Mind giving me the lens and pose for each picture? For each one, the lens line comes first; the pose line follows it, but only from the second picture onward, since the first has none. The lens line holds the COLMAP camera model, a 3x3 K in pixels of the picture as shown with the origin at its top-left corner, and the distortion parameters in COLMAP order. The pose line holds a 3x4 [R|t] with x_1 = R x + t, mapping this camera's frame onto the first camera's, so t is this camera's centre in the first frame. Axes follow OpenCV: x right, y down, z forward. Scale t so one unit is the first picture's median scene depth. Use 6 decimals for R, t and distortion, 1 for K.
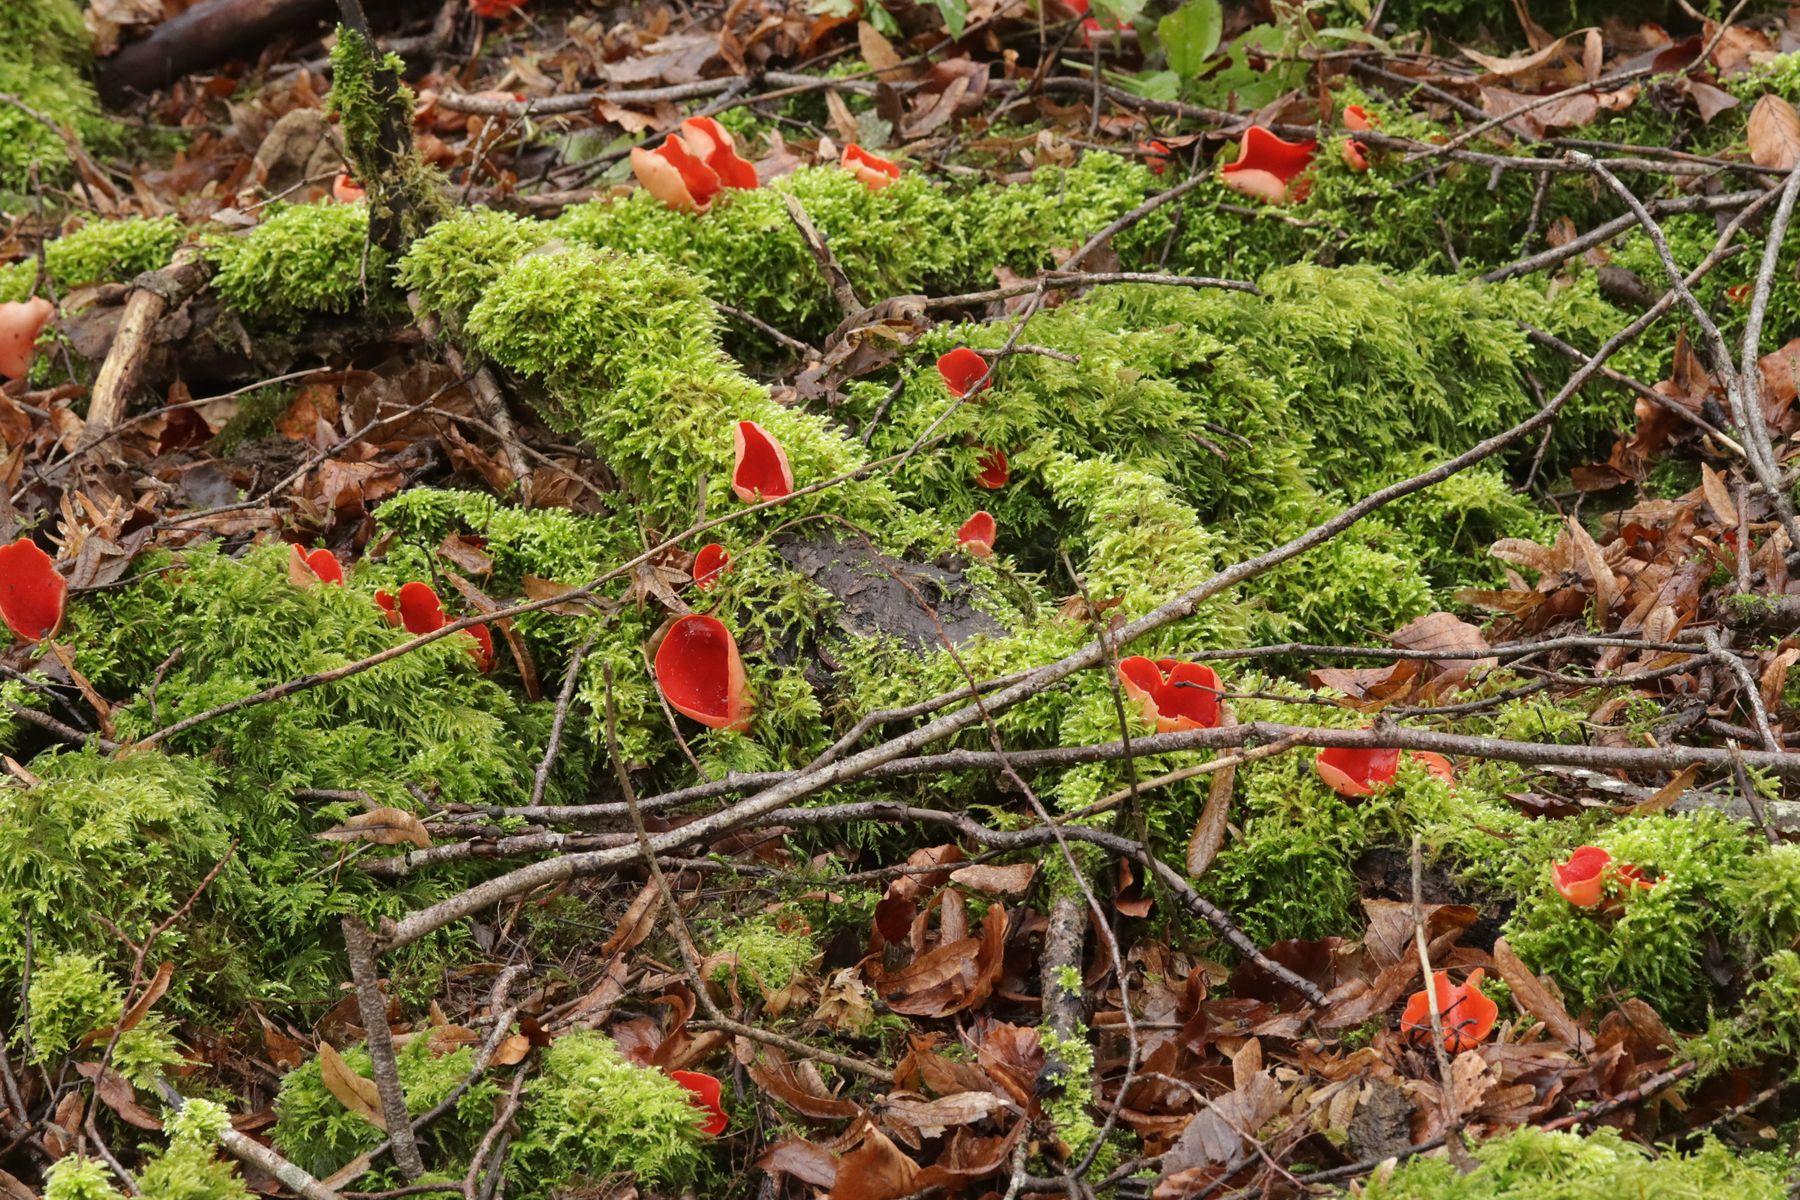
lens RADIAL K [[5072.3, 0, 900.0], [0, 5072.3, 600.0], [0, 0, 1]] dist [-0.017065, -0.744375]
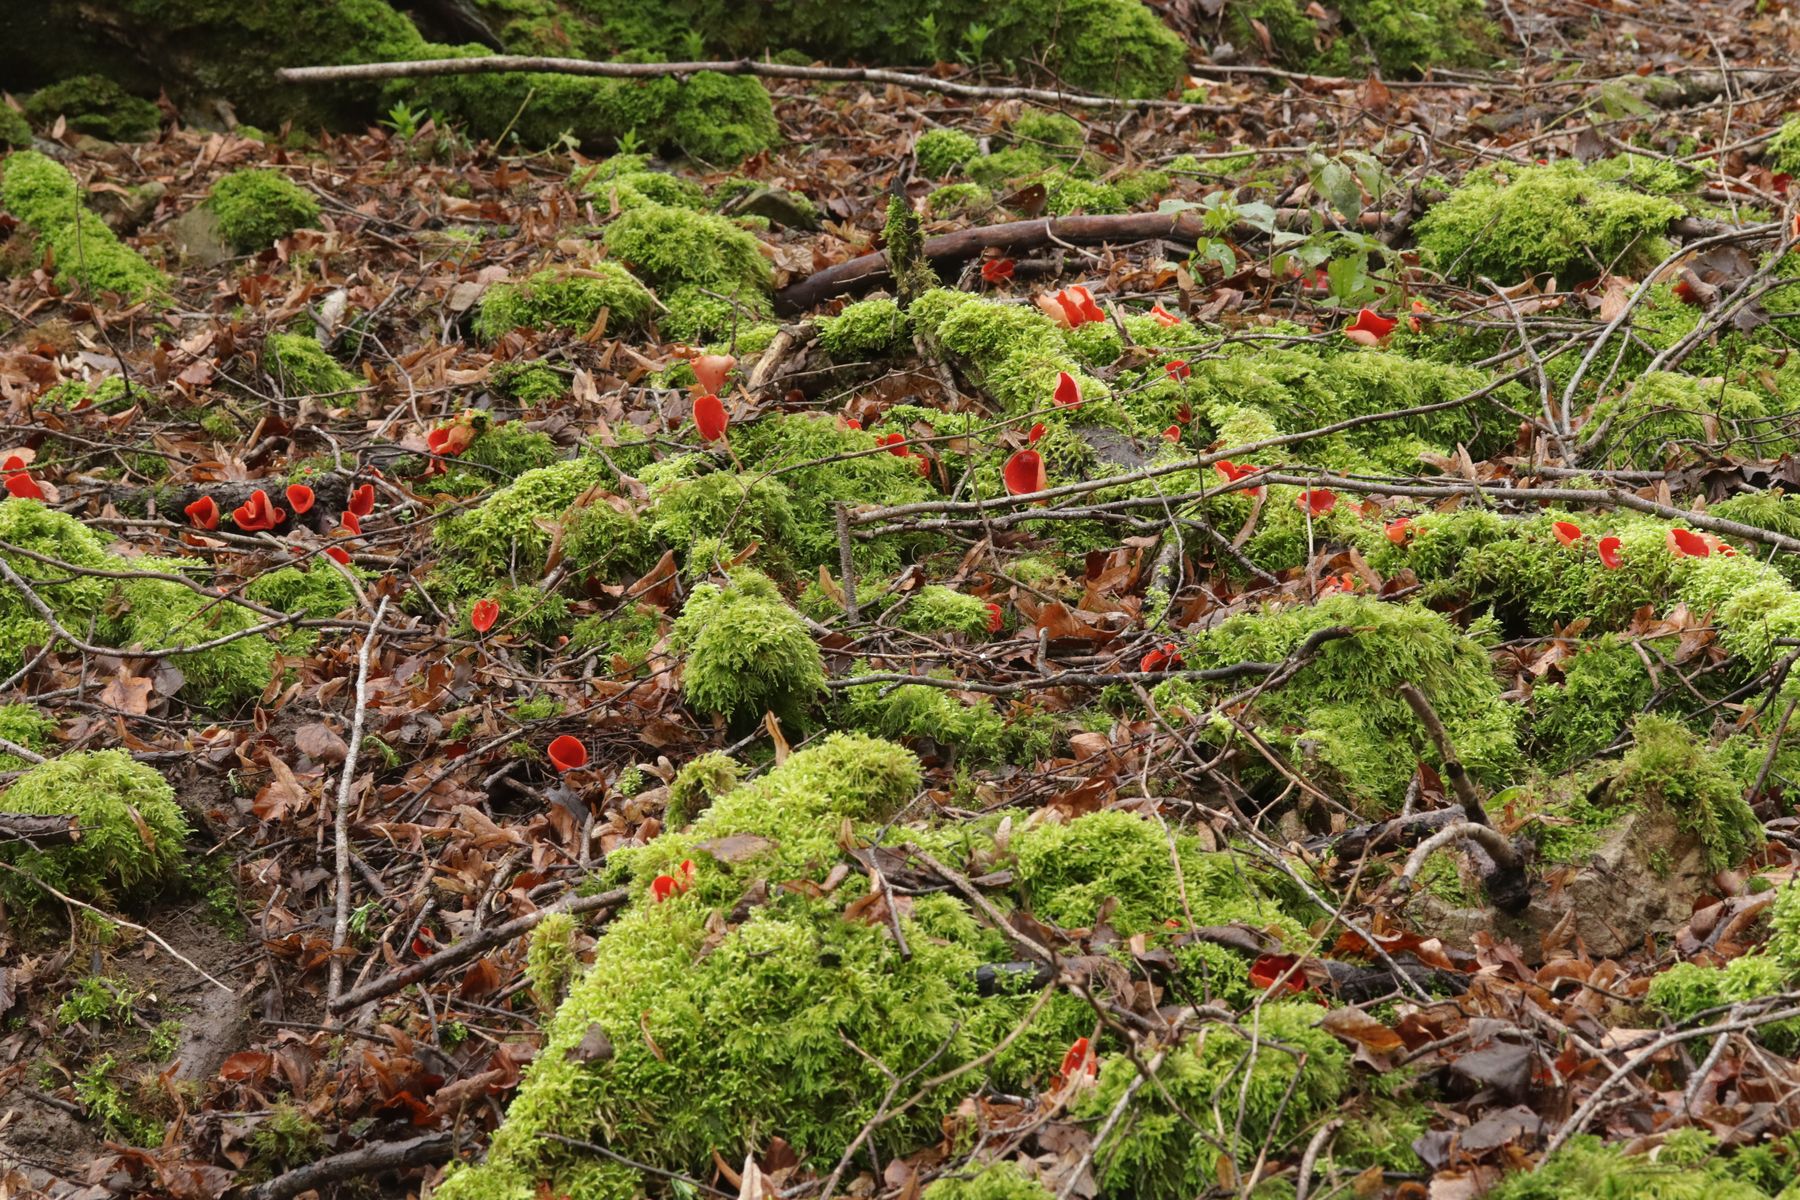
lens RADIAL K [[5072.3, 0, 900.0], [0, 5072.3, 600.0], [0, 0, 1]] dist [-0.017065, -0.744375]
pose [[0.986630, 0.078966, -0.142571, 0.202093], [-0.104050, 0.978498, -0.178085, 0.422630], [0.125442, 0.190539, 0.973632, -0.977867]]
